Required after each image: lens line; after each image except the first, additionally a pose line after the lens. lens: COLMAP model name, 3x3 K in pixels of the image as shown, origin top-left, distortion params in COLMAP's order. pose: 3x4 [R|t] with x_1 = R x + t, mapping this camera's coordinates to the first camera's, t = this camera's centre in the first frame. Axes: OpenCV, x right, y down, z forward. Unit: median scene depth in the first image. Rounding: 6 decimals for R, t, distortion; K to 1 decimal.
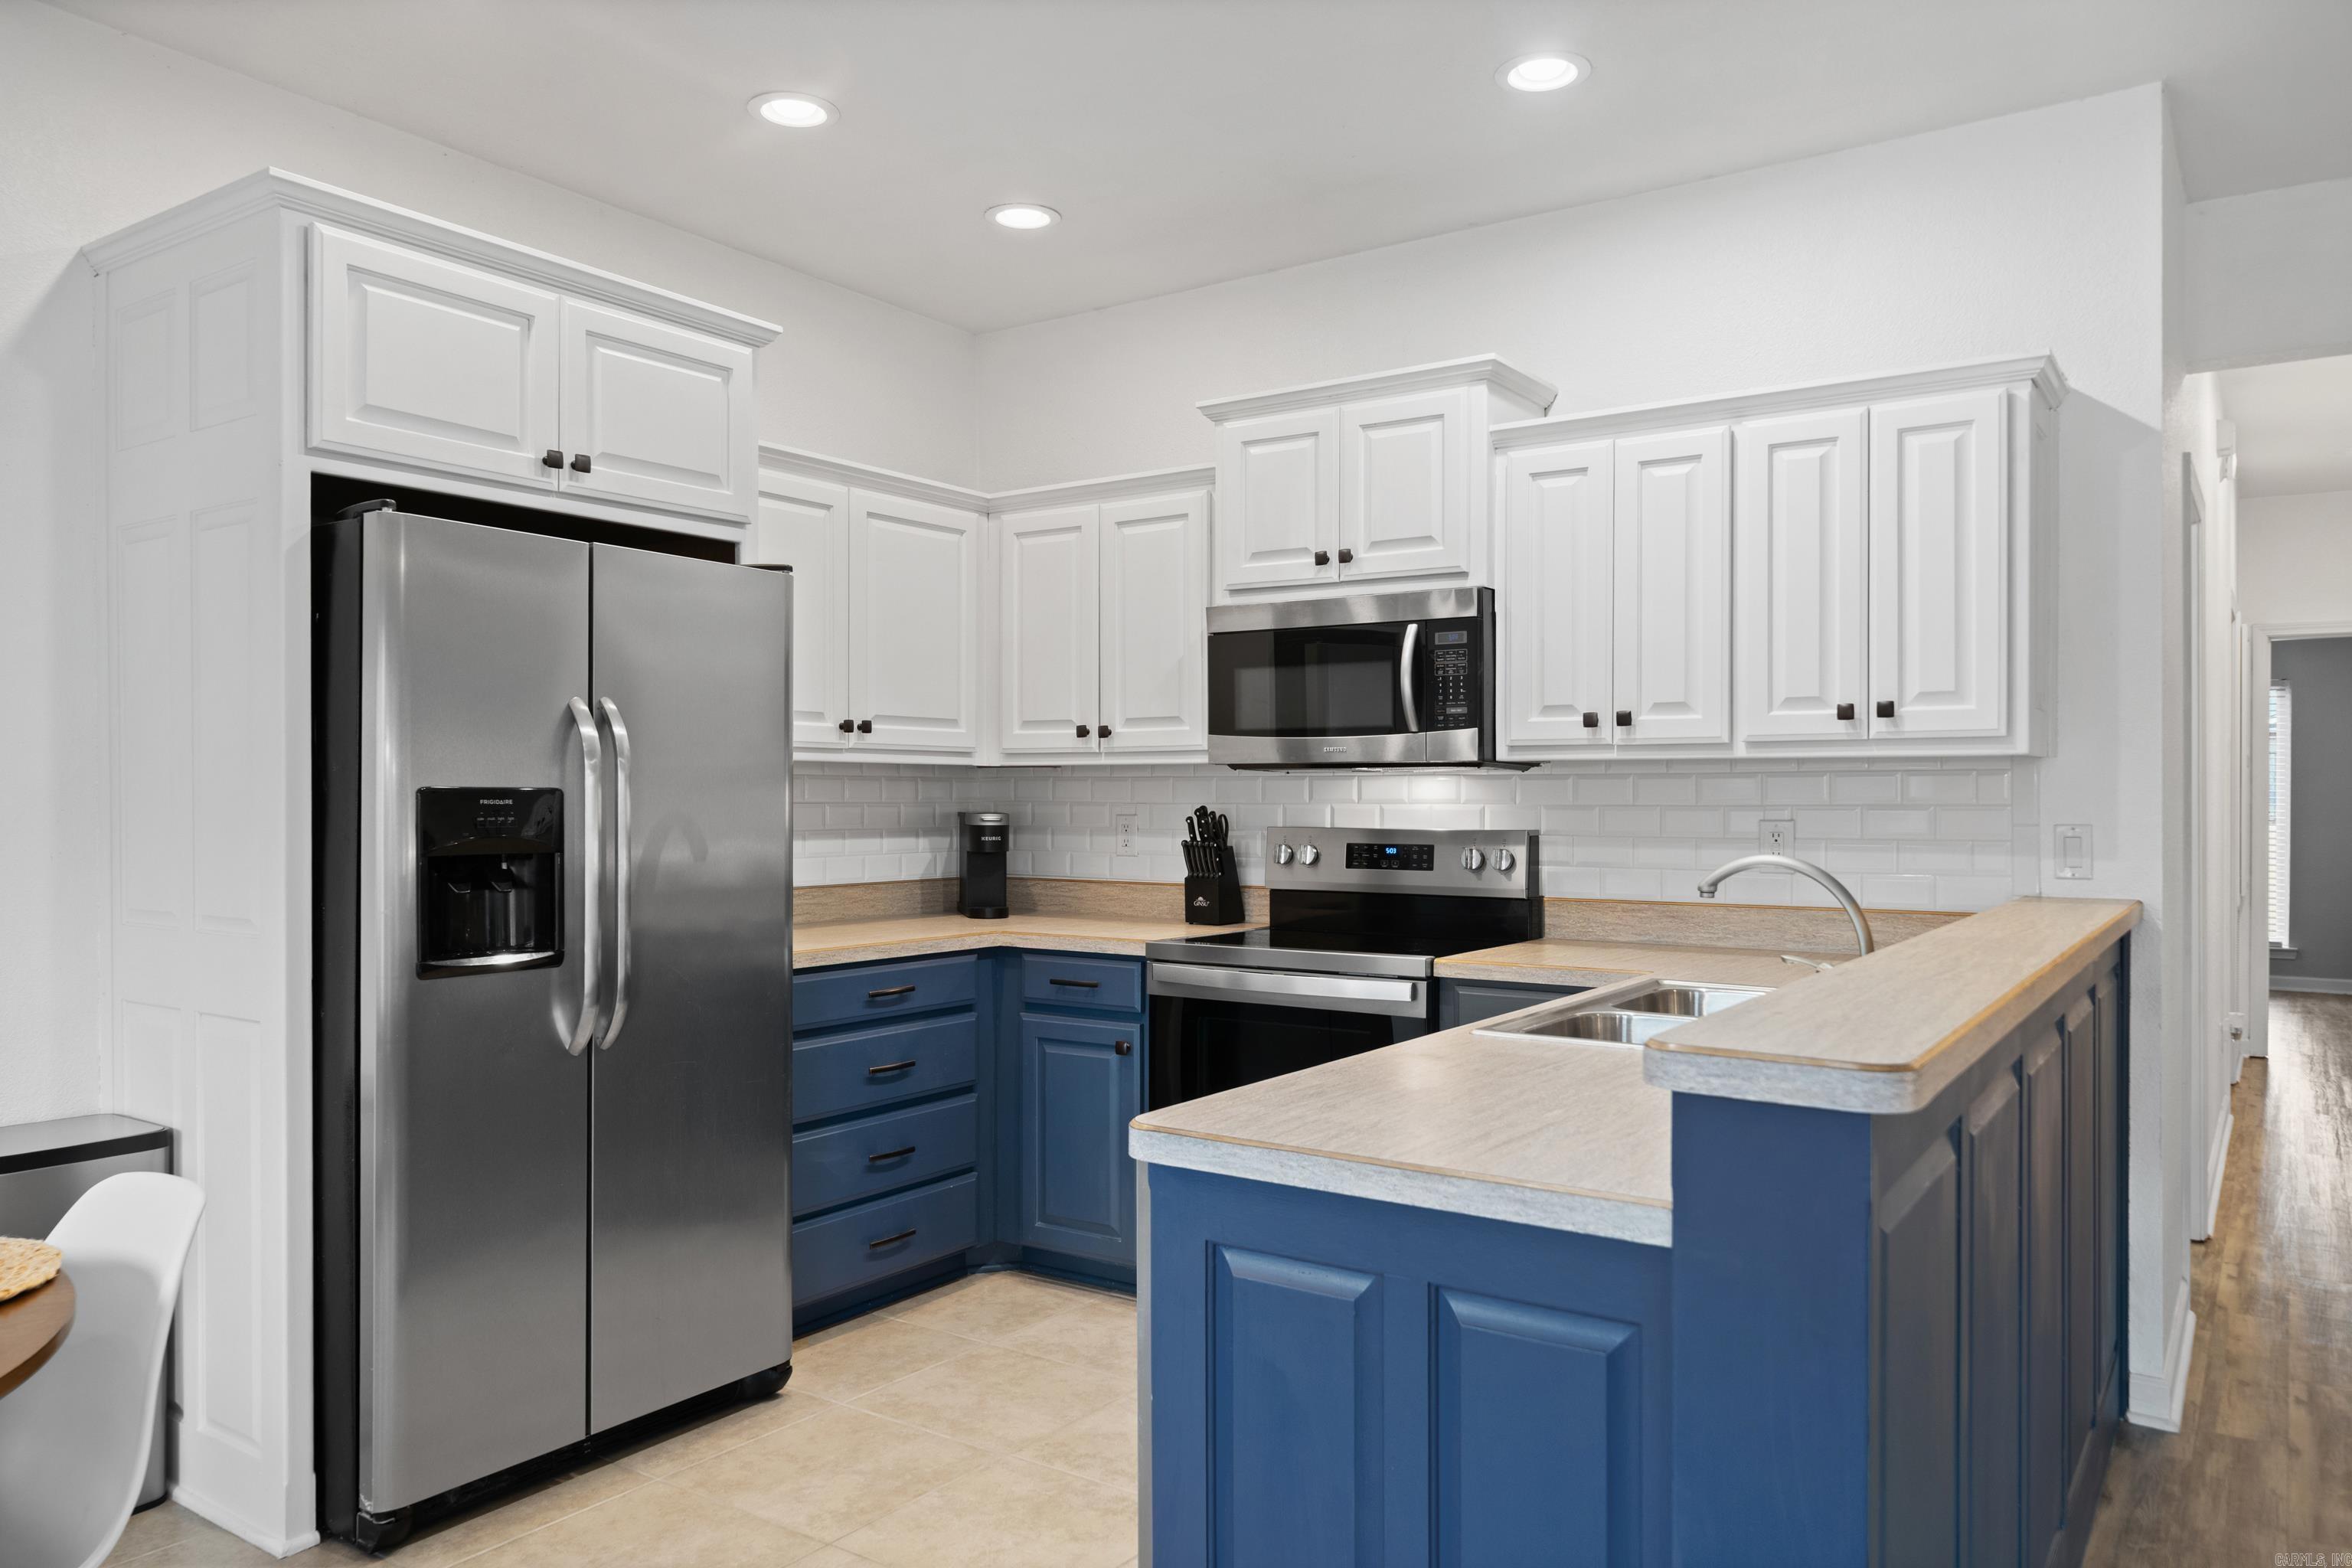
lens RADIAL K [[1610.8, 0, 1177.6], [0, 1610.8, 800.0], [0, 0, 1]] dist [-0.000630, -0.000170]
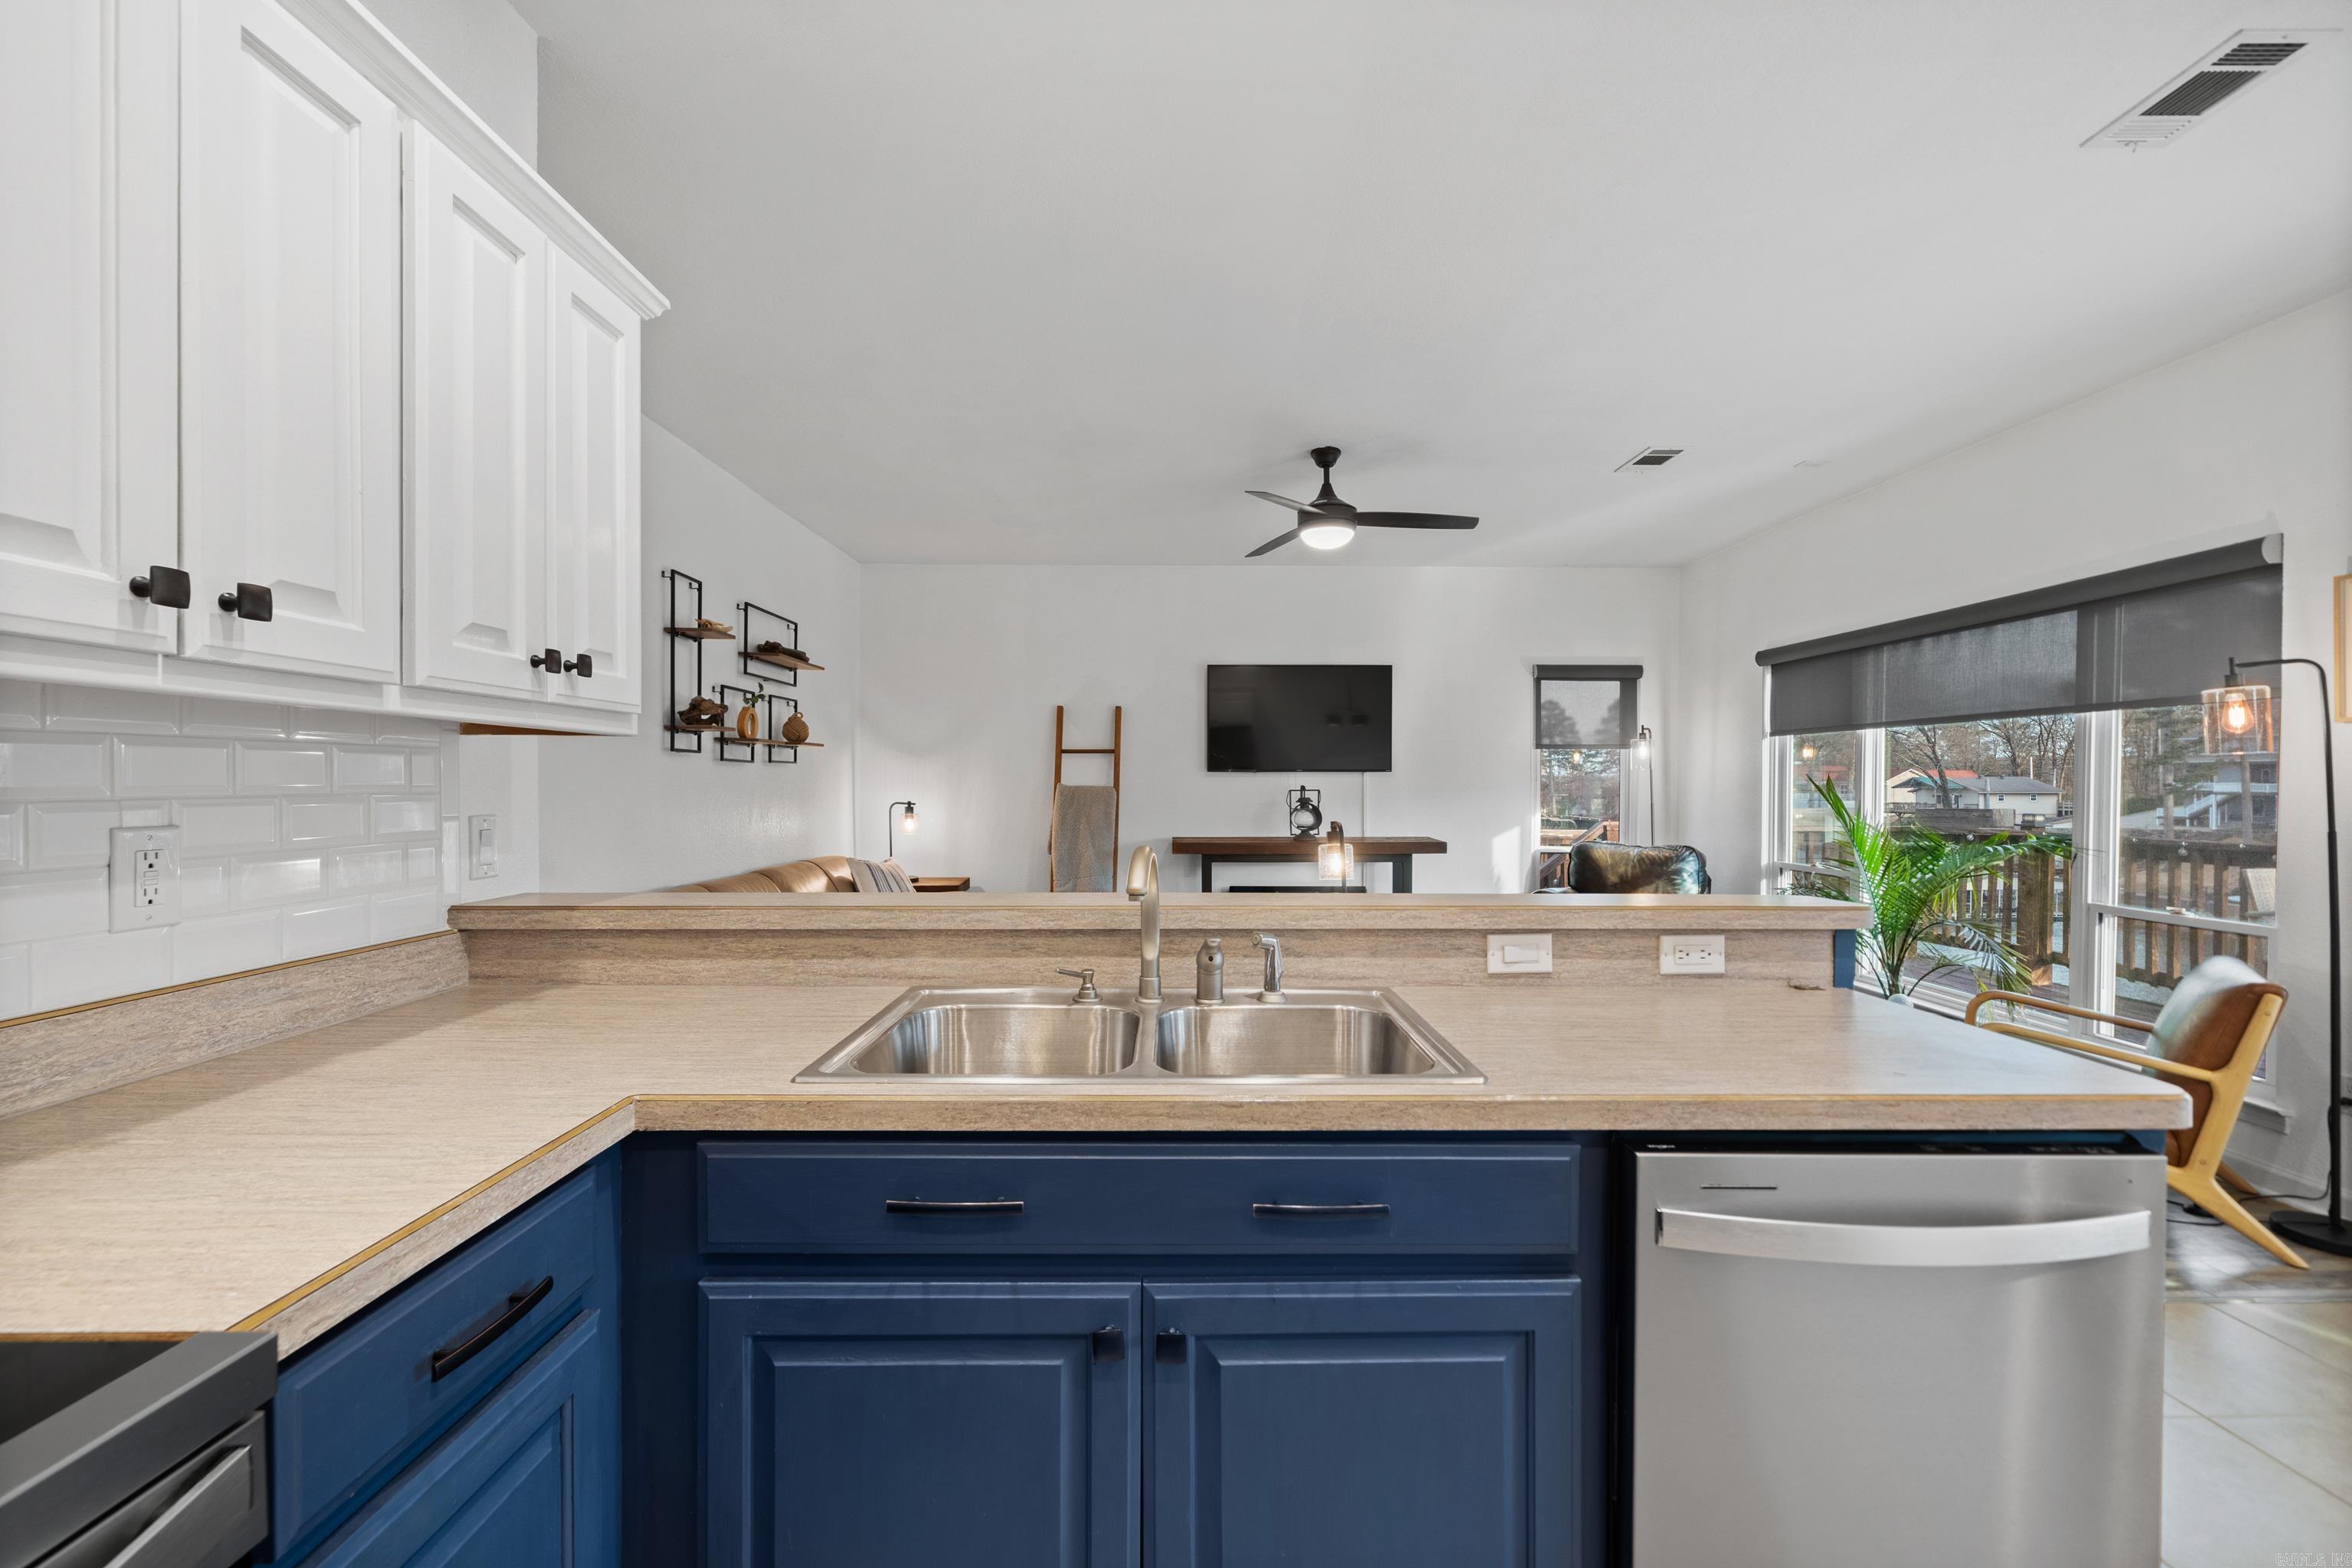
lens RADIAL K [[999.3, 0, 1184.5], [0, 999.3, 789.7], [0, 0, 1]] dist [-0.000028, 0.000317]
pose [[-0.583250, -0.006163, 0.812269, -0.081502], [-0.001889, 0.999979, 0.006231, -0.001996], [-0.812291, 0.002100, -0.583249, 0.862400]]
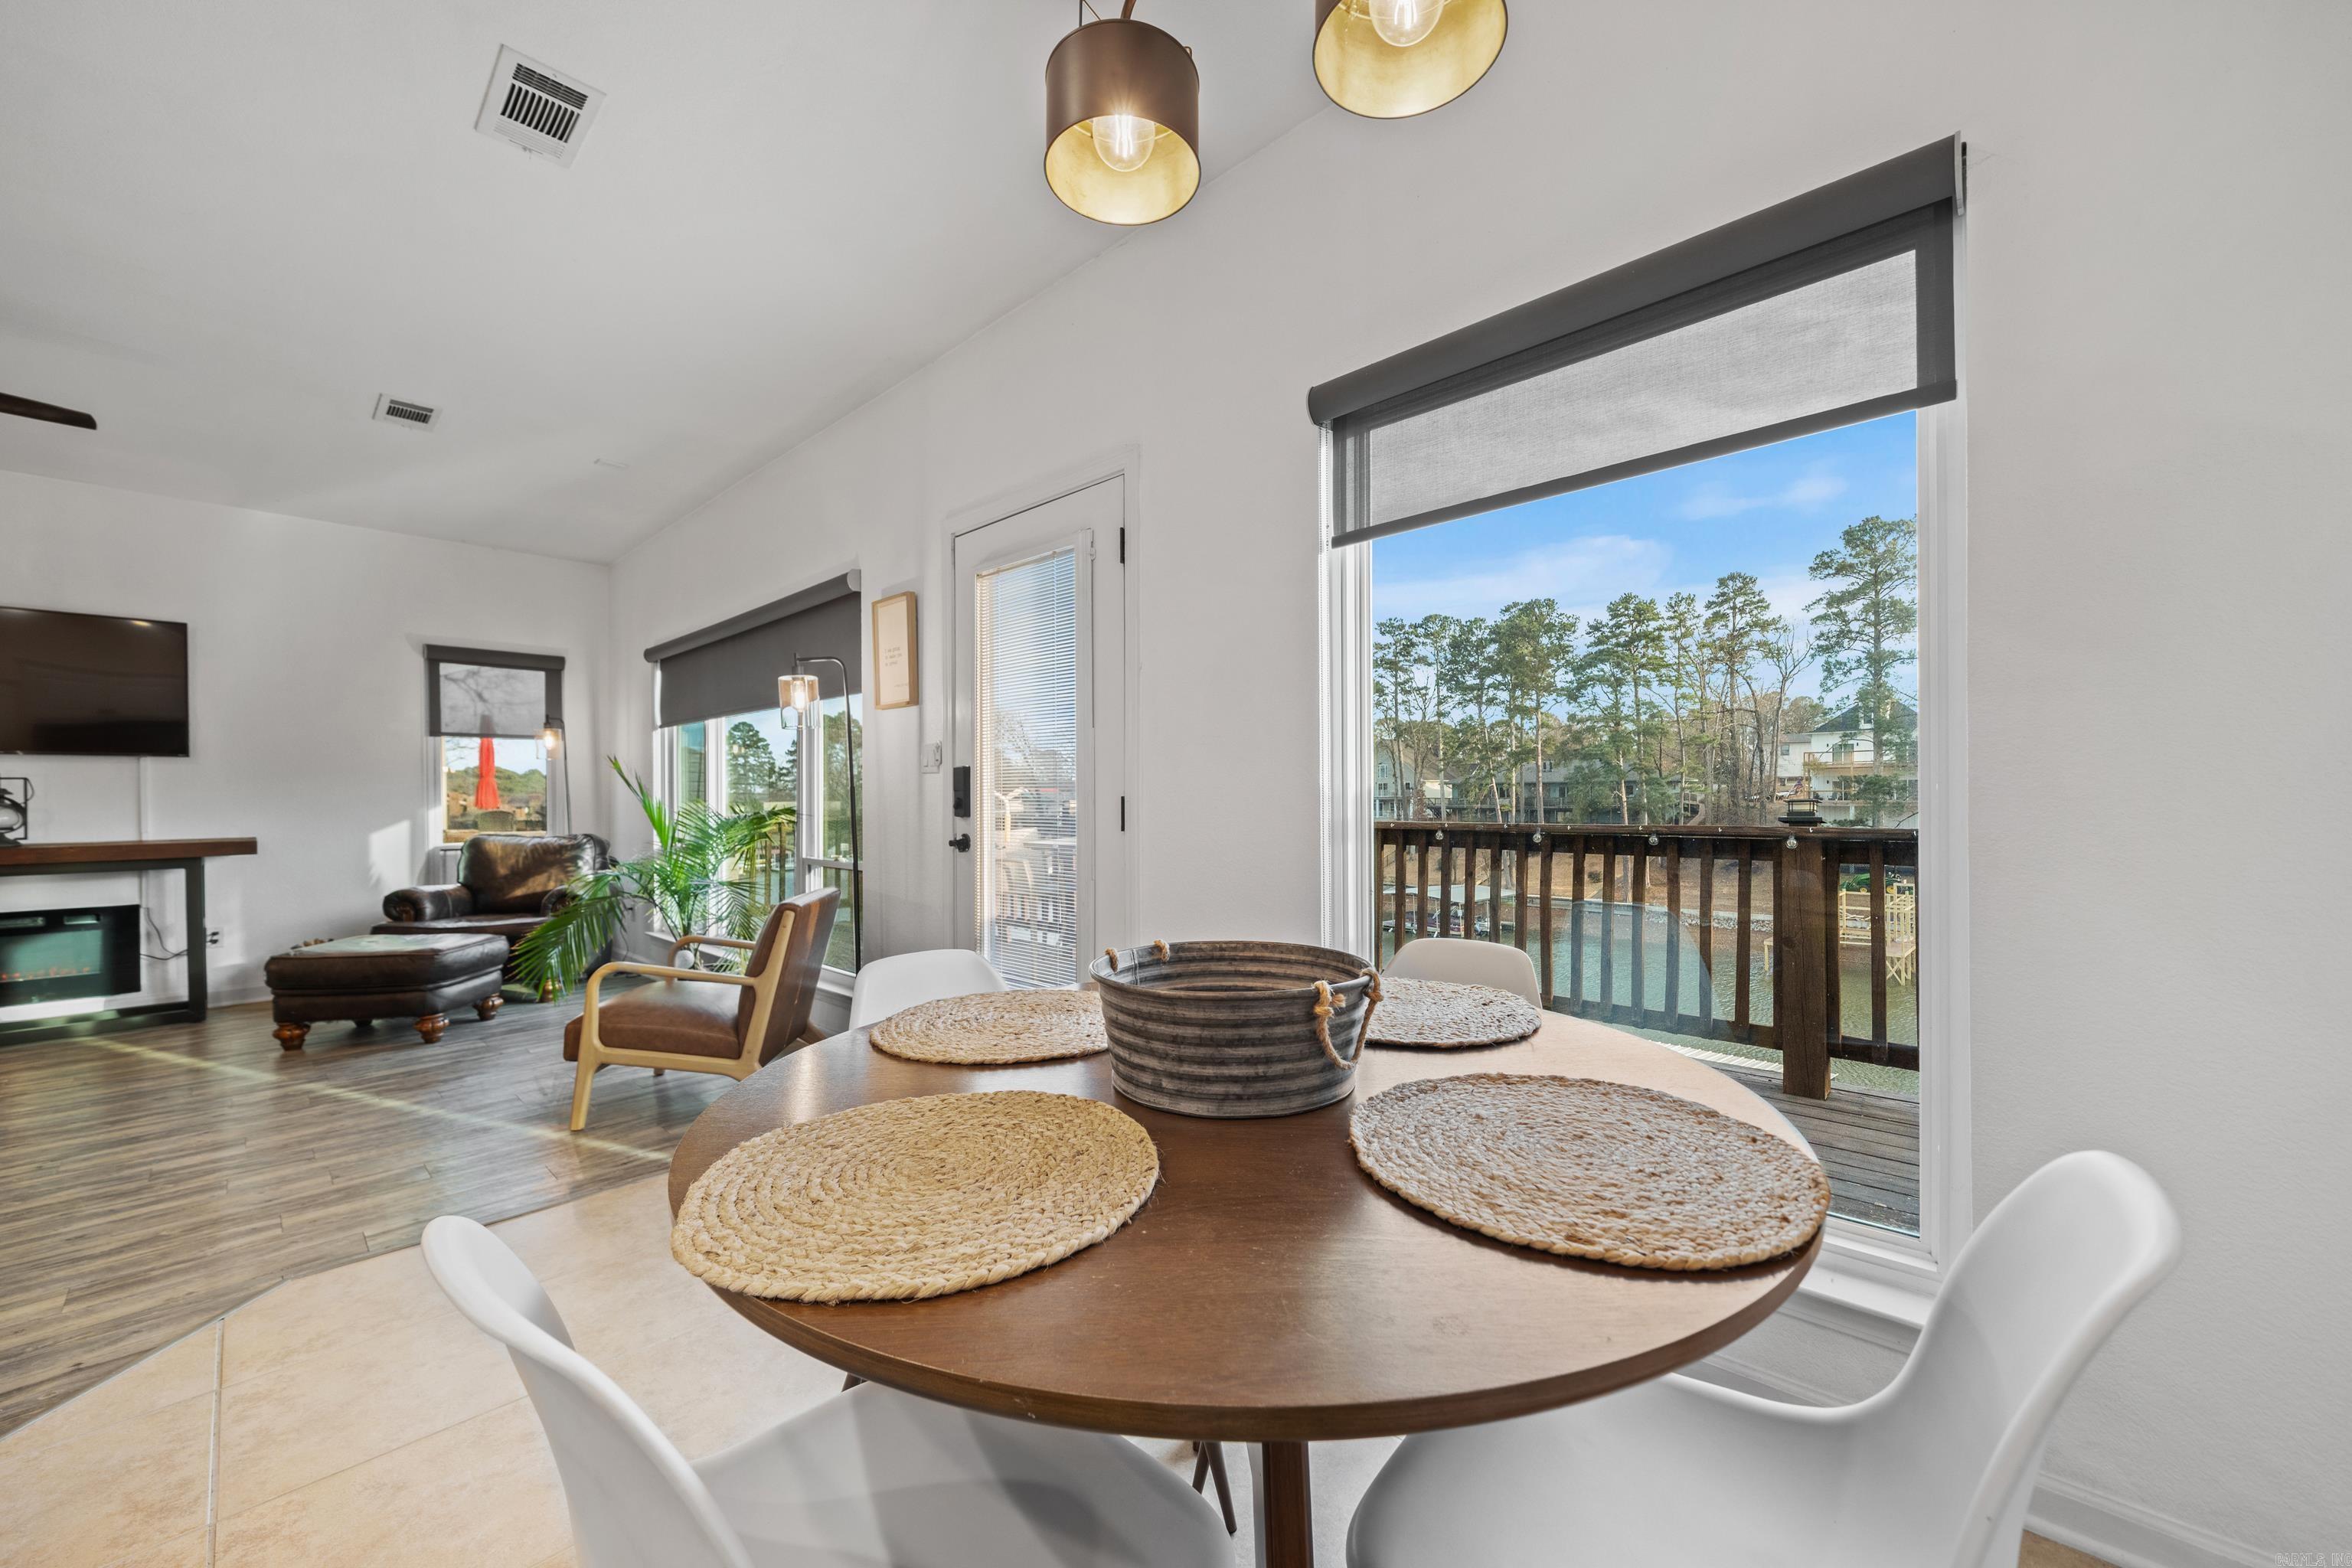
lens RADIAL K [[892.0, 0, 1186.4], [0, 892.0, 803.9], [0, 0, 1]] dist [-0.002320, 0.000056]
pose [[-0.989700, 0.007446, 0.142962, -0.421584], [0.008467, 0.999943, 0.006538, 0.044550], [-0.142905, 0.007681, -0.989707, 0.588069]]
